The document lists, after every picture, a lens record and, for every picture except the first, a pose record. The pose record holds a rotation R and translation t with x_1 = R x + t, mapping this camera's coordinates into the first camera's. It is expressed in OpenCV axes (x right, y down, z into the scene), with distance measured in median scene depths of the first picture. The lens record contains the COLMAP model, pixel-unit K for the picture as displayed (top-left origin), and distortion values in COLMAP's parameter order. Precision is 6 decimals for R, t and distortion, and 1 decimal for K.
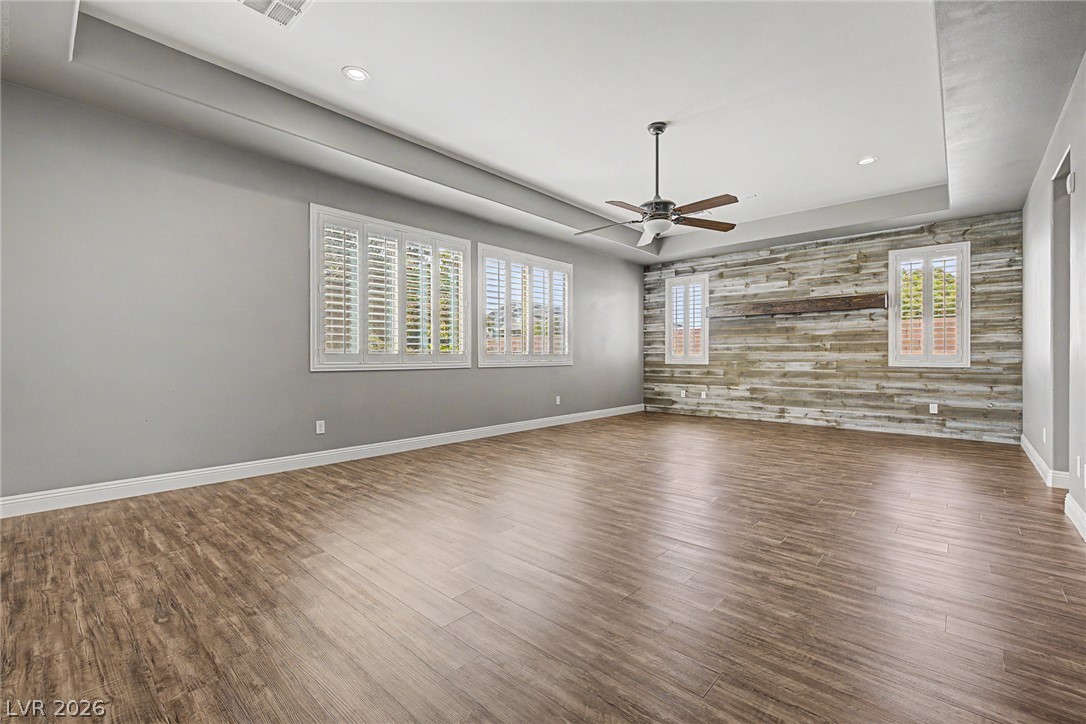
lens RADIAL K [[467.7, 0, 546.2], [0, 467.7, 357.7], [0, 0, 1]] dist [0.008015, -0.000337]
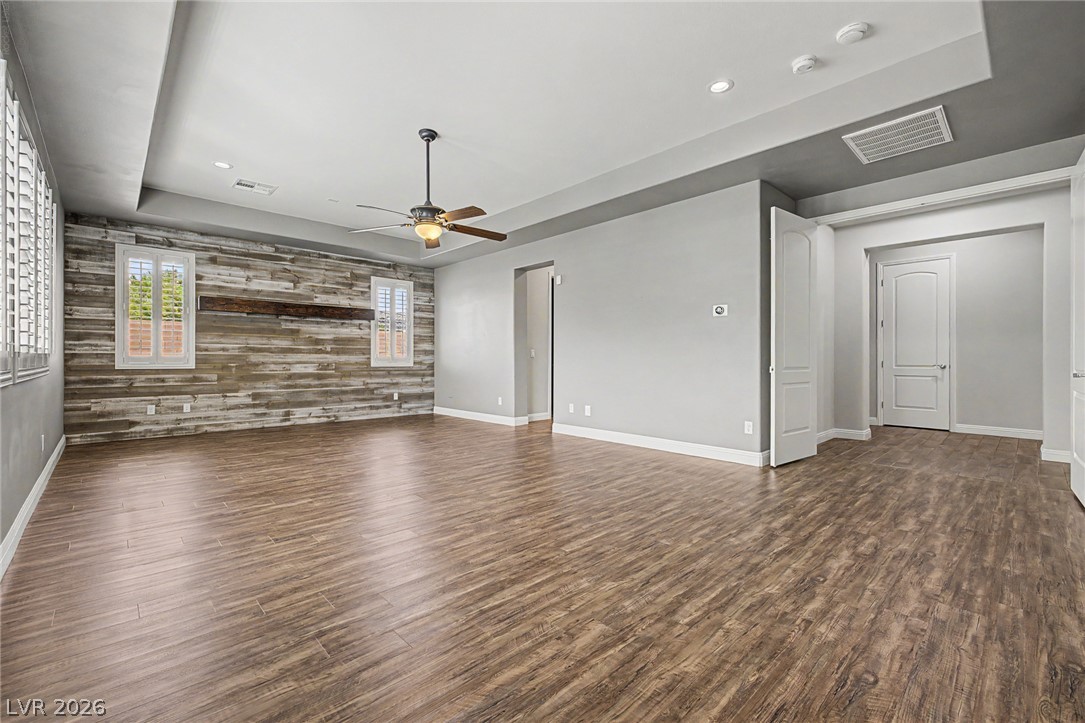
lens RADIAL K [[467.3, 0, 537.9], [0, 467.3, 362.8], [0, 0, 1]] dist [0.008015, -0.000337]
pose [[0.070494, -0.007336, 0.997485, -0.470414], [0.000071, 0.999973, 0.007349, -0.001033], [-0.997512, -0.000447, 0.070492, 0.427397]]
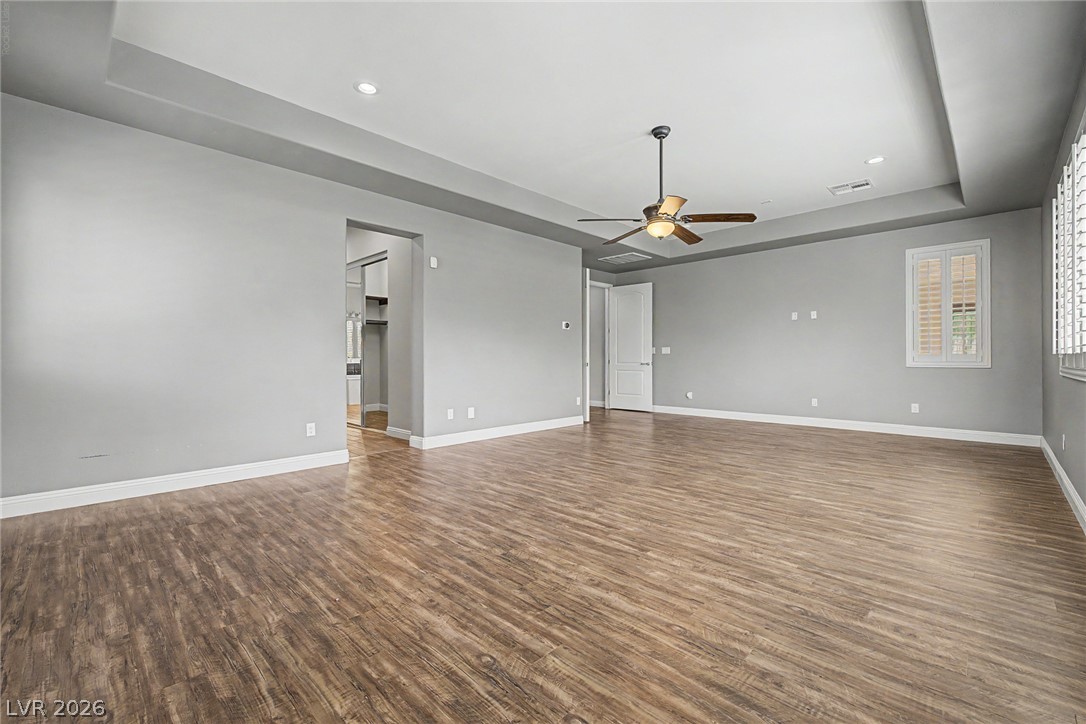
lens RADIAL K [[467.7, 0, 533.3], [0, 467.7, 361.0], [0, 0, 1]] dist [0.008015, -0.000337]
pose [[-0.999501, -0.001472, 0.031550, -0.422030], [-0.001259, 0.999976, 0.006765, -0.001114], [-0.031559, 0.006721, -0.999479, 0.479161]]
